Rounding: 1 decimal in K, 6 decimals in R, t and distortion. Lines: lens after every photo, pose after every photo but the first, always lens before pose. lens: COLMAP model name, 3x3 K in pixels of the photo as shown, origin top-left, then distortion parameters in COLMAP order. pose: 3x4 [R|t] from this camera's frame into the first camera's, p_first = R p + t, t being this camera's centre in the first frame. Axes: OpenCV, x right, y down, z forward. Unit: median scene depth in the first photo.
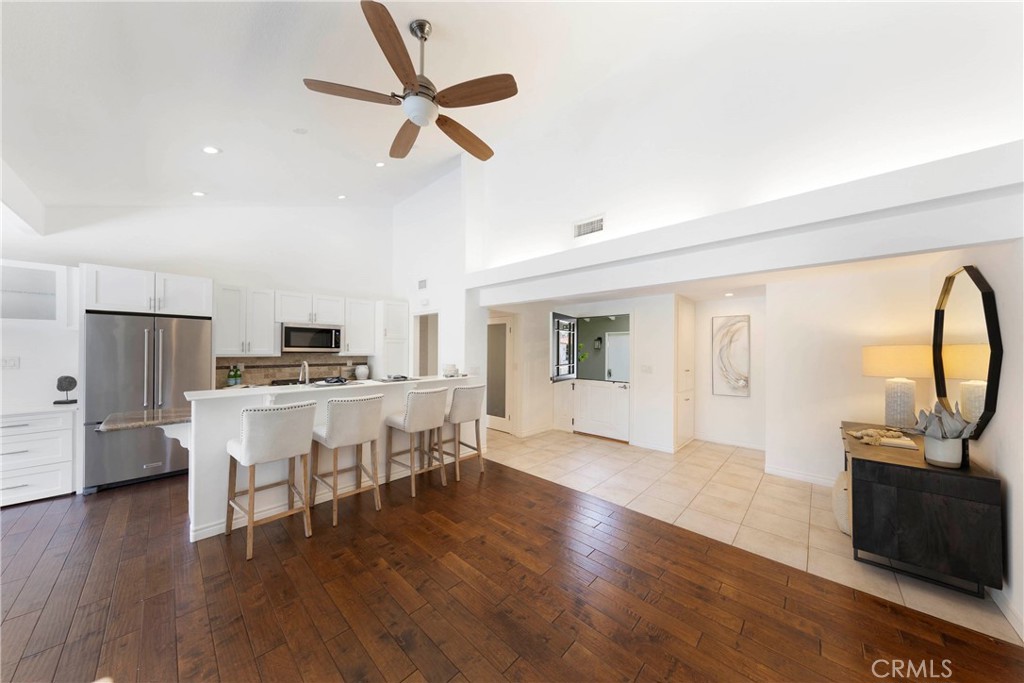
lens RADIAL K [[326.1, 0, 523.9], [0, 326.1, 344.2], [0, 0, 1]] dist [0.008473, -0.000466]
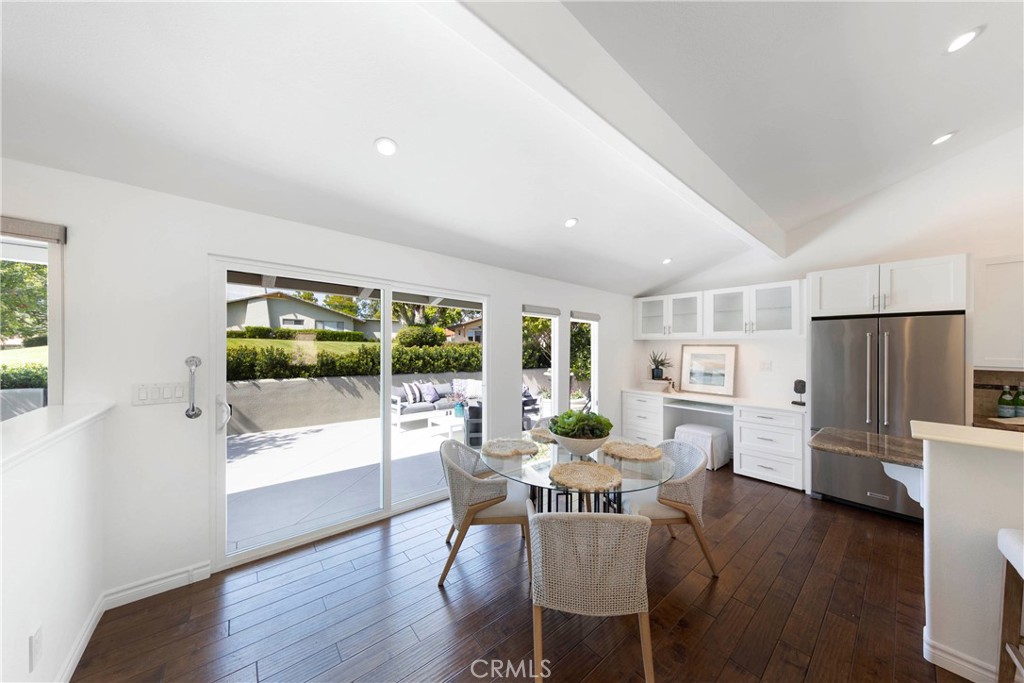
lens RADIAL K [[326.1, 0, 503.8], [0, 326.1, 350.5], [0, 0, 1]] dist [0.008473, -0.000466]
pose [[-0.143852, -0.002056, -0.989597, -0.143262], [0.001199, 0.999997, -0.002251, 0.000362], [0.989598, -0.001510, -0.143849, 0.161213]]
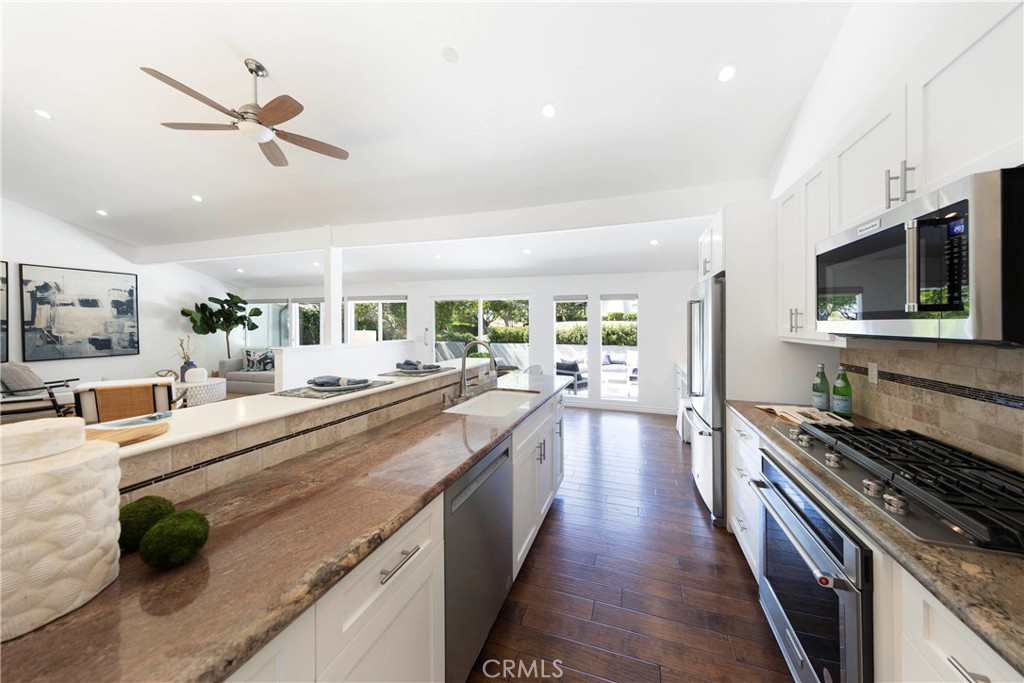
lens RADIAL K [[326.1, 0, 520.6], [0, 326.1, 322.5], [0, 0, 1]] dist [0.008473, -0.000466]
pose [[-0.910510, -0.010136, -0.413363, -0.371821], [0.001113, 0.999636, -0.026963, 0.023083], [0.413486, -0.025010, -0.910167, 1.351597]]
